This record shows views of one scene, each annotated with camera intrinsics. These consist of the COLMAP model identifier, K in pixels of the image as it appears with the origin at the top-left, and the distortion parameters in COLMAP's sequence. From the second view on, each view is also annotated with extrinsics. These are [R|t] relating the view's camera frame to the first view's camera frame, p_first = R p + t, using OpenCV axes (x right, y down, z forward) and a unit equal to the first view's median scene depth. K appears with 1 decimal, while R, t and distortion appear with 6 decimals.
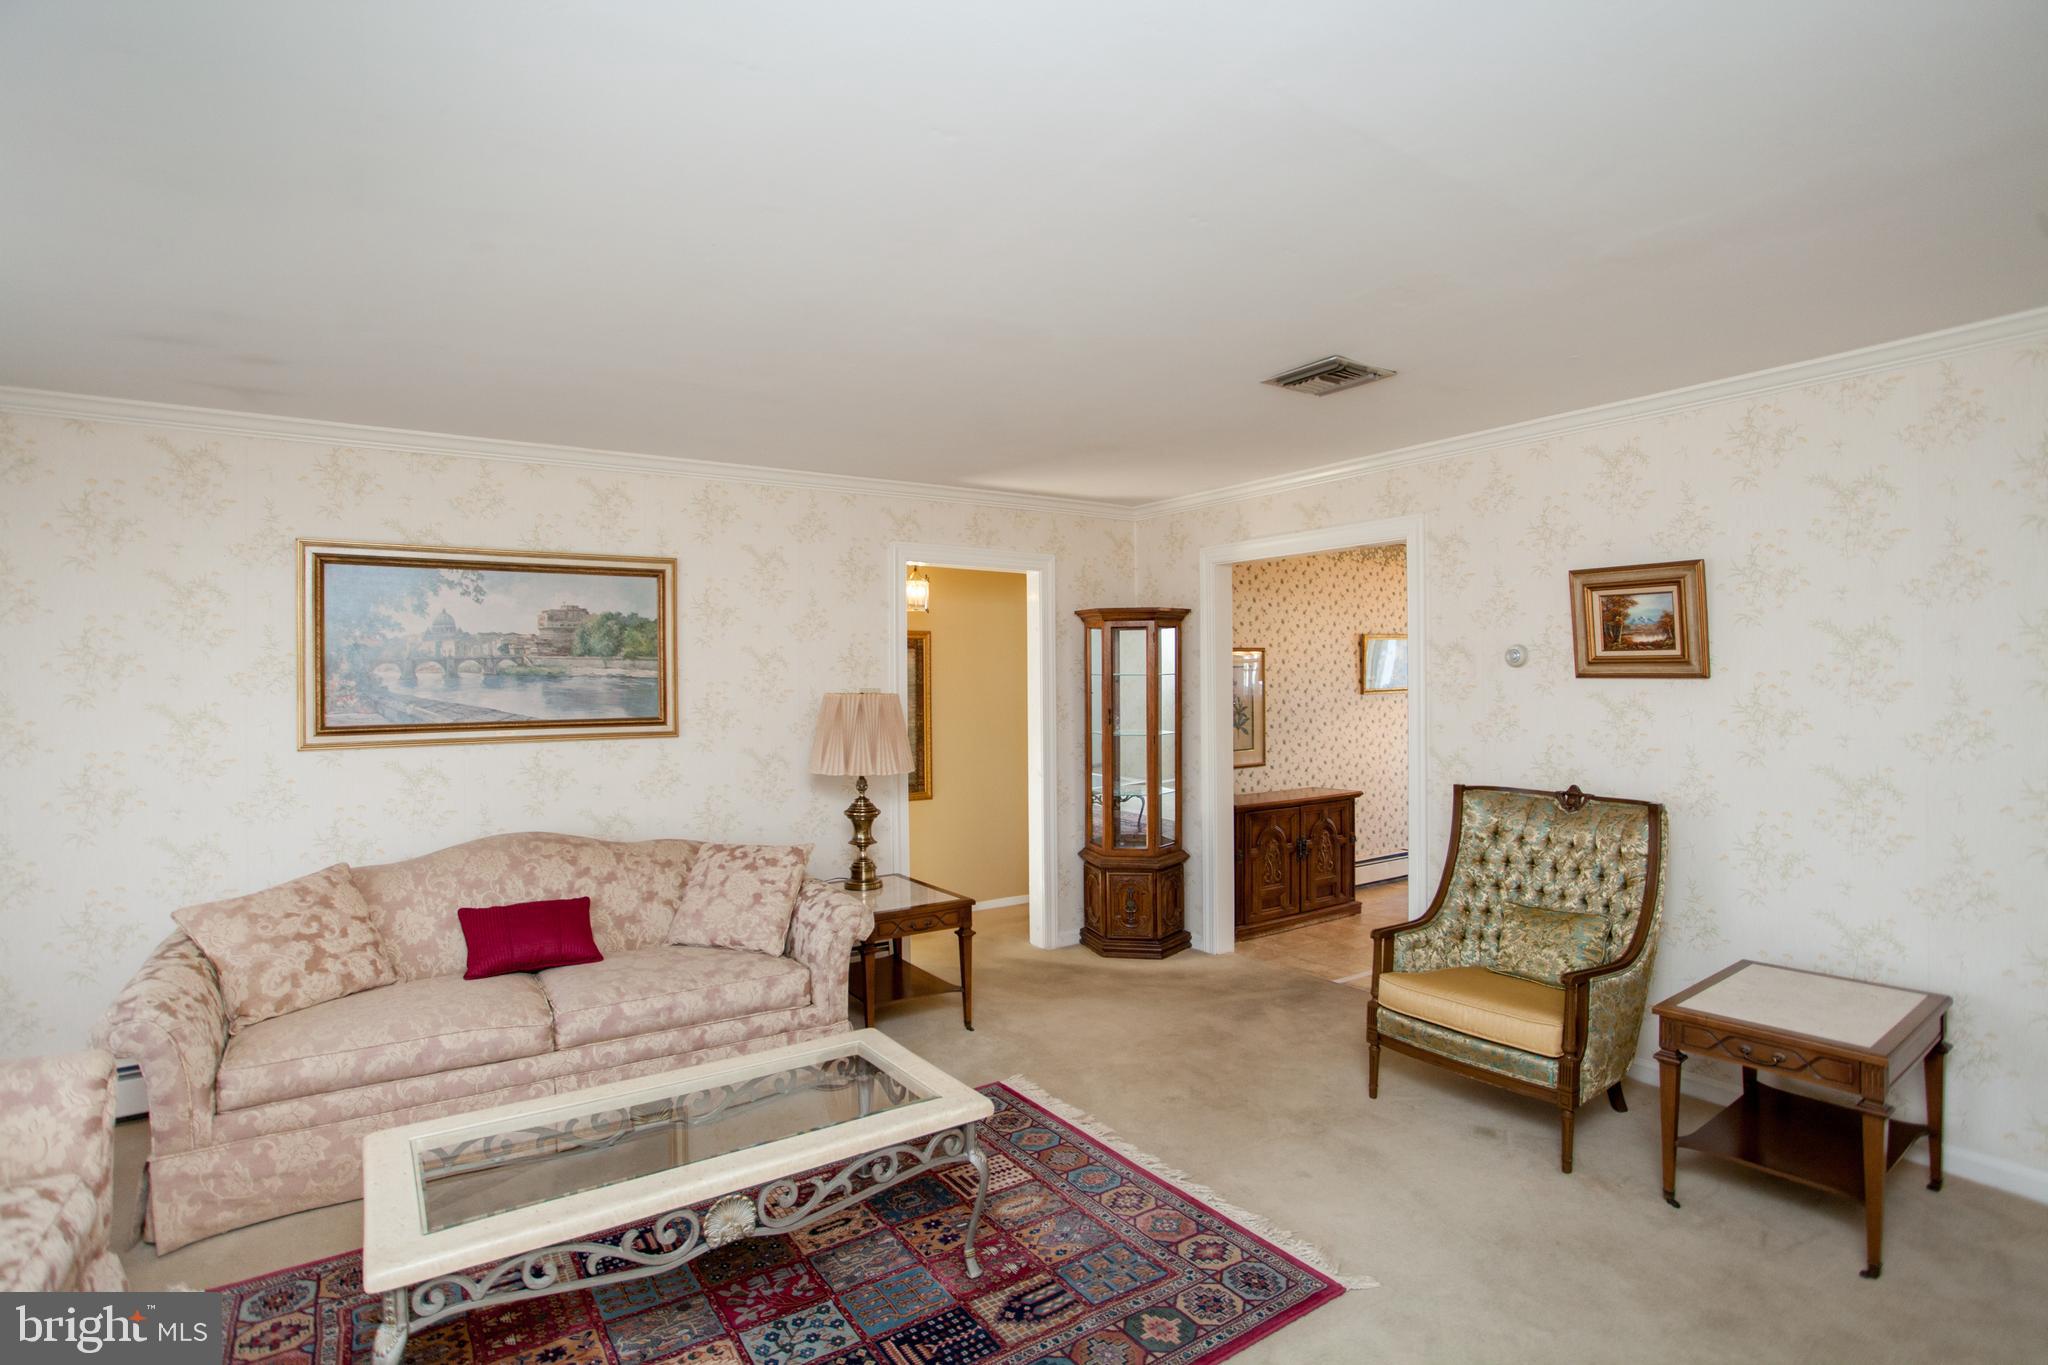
lens RADIAL K [[997.9, 0, 1073.3], [0, 997.9, 682.1], [0, 0, 1]] dist [-0.049150, 0.014784]
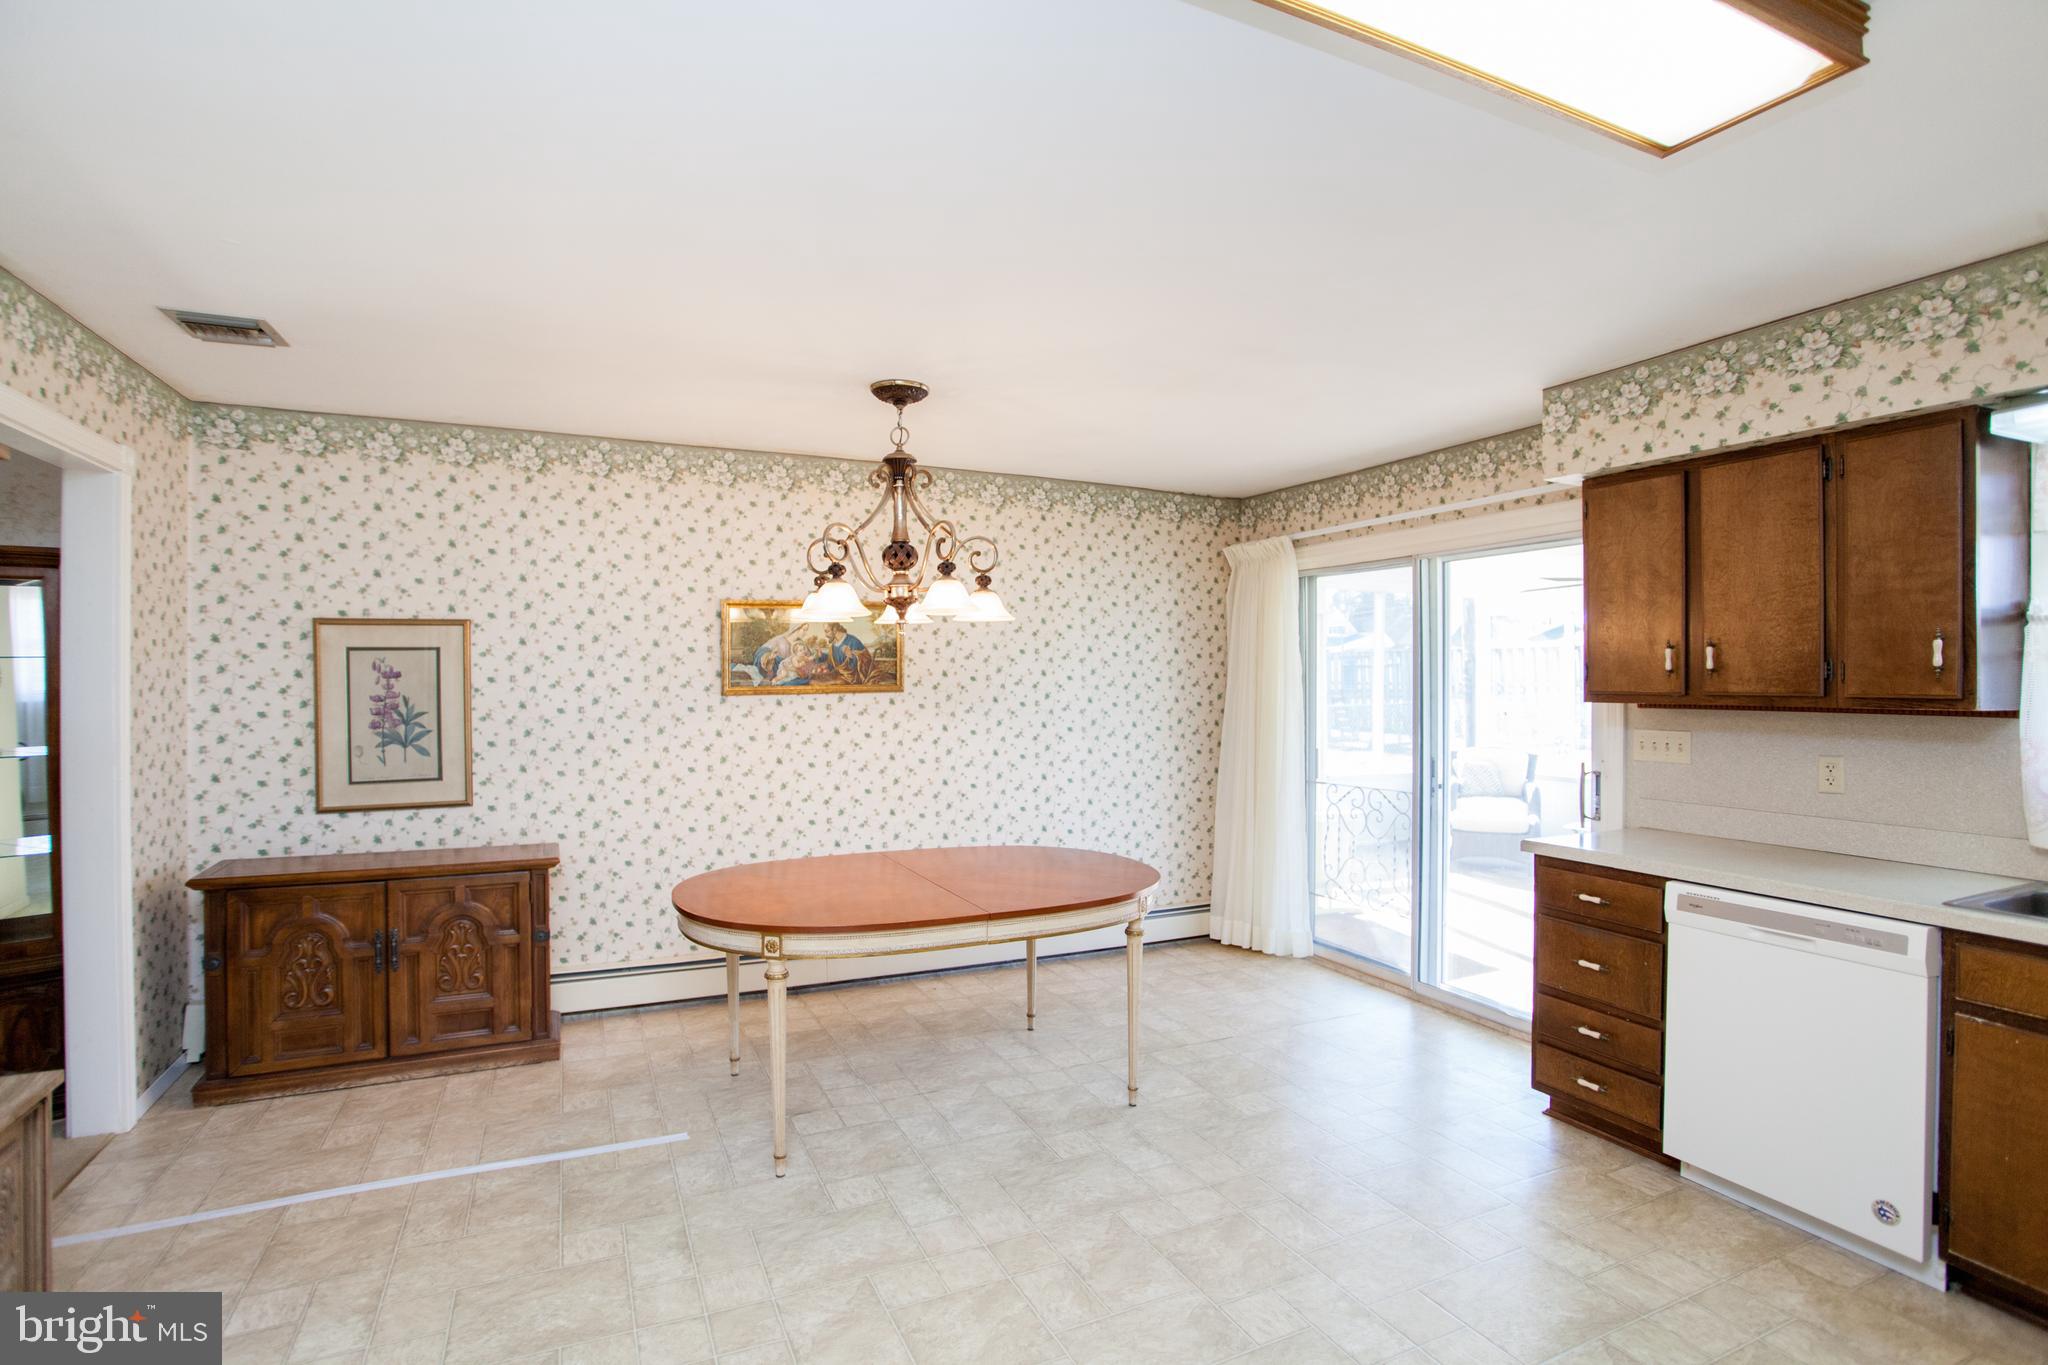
lens RADIAL K [[997.9, 0, 1005.4], [0, 997.9, 675.6], [0, 0, 1]] dist [-0.049150, 0.014784]
pose [[0.978856, 0.009956, -0.204310, 0.668263], [-0.009555, 0.999950, 0.002948, -0.003749], [0.204329, -0.000933, 0.978902, 0.470558]]
